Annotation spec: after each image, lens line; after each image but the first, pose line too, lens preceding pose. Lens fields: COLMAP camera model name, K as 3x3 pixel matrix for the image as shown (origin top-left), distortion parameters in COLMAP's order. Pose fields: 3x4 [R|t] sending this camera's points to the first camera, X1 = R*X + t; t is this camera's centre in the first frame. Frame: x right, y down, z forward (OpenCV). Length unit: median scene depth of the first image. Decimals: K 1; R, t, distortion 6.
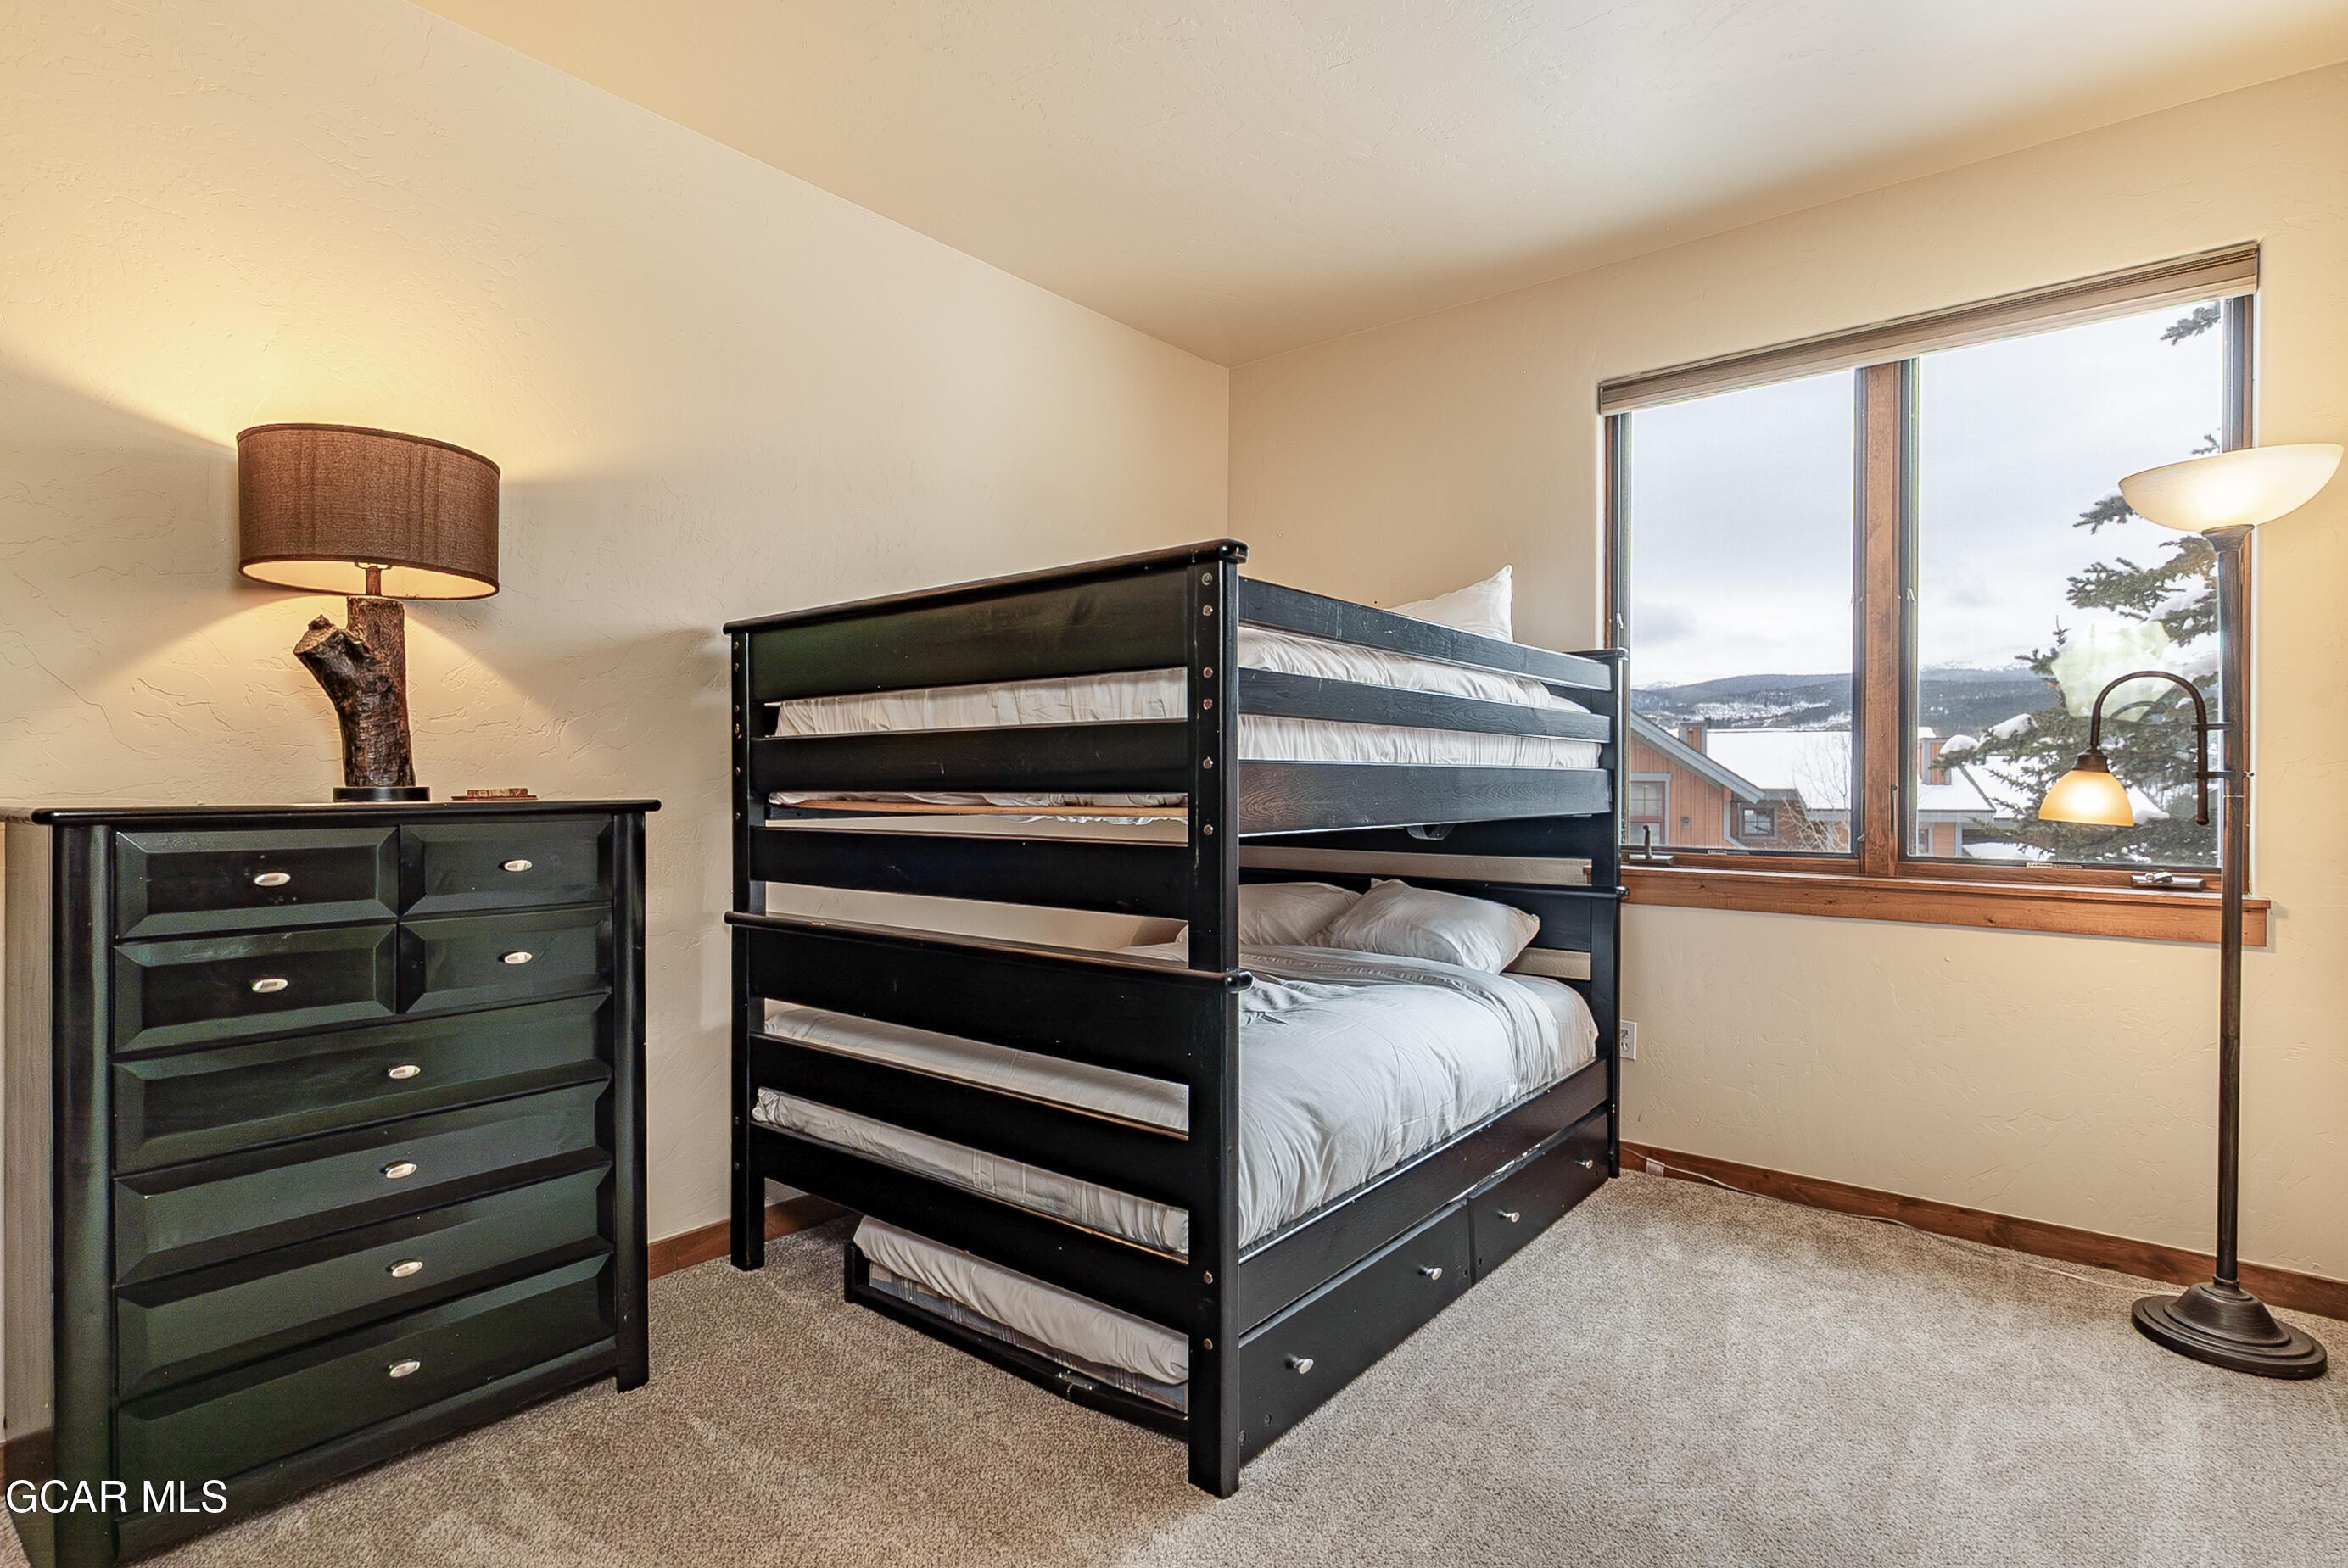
lens RADIAL K [[1133.4, 0, 1175.6], [0, 1133.4, 783.4], [0, 0, 1]] dist [-0.003610, -0.003259]
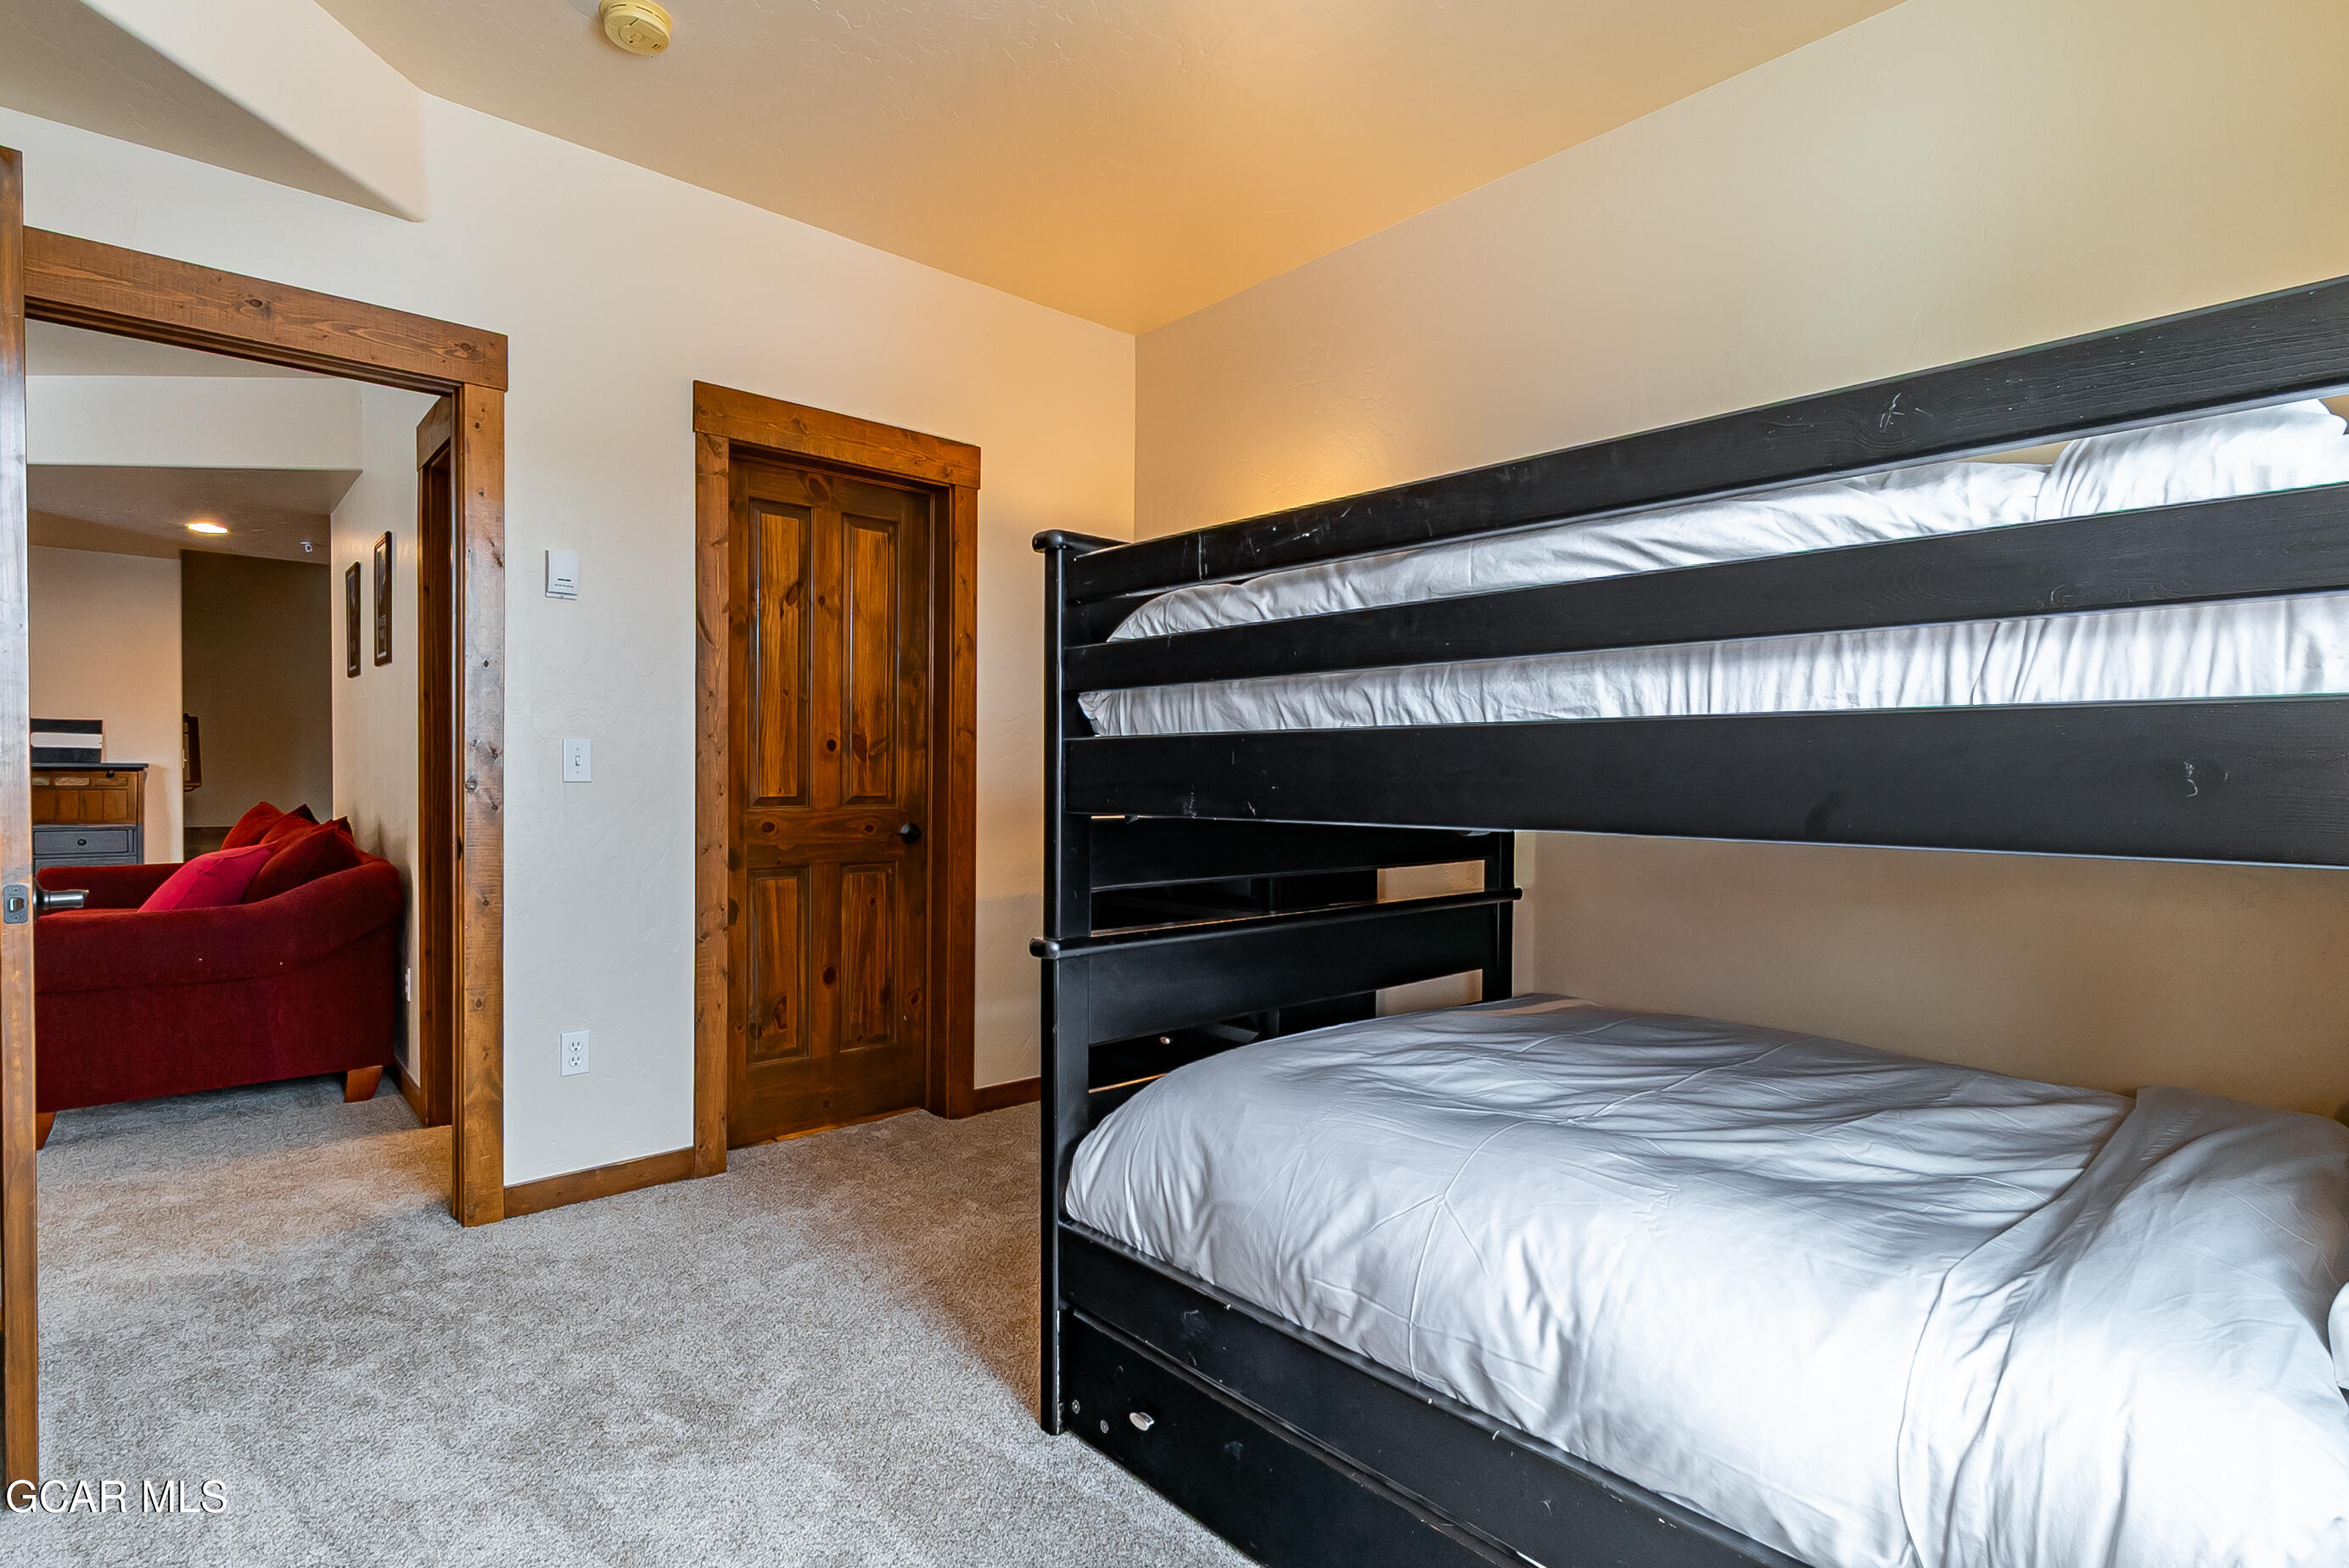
lens RADIAL K [[1134.0, 0, 1172.7], [0, 1134.0, 787.5], [0, 0, 1]] dist [-0.003610, -0.003259]
pose [[-0.138399, 0.011434, -0.990311, 0.877132], [-0.002513, 0.999926, 0.011896, 0.009725], [0.990373, 0.004135, -0.138360, 1.024631]]
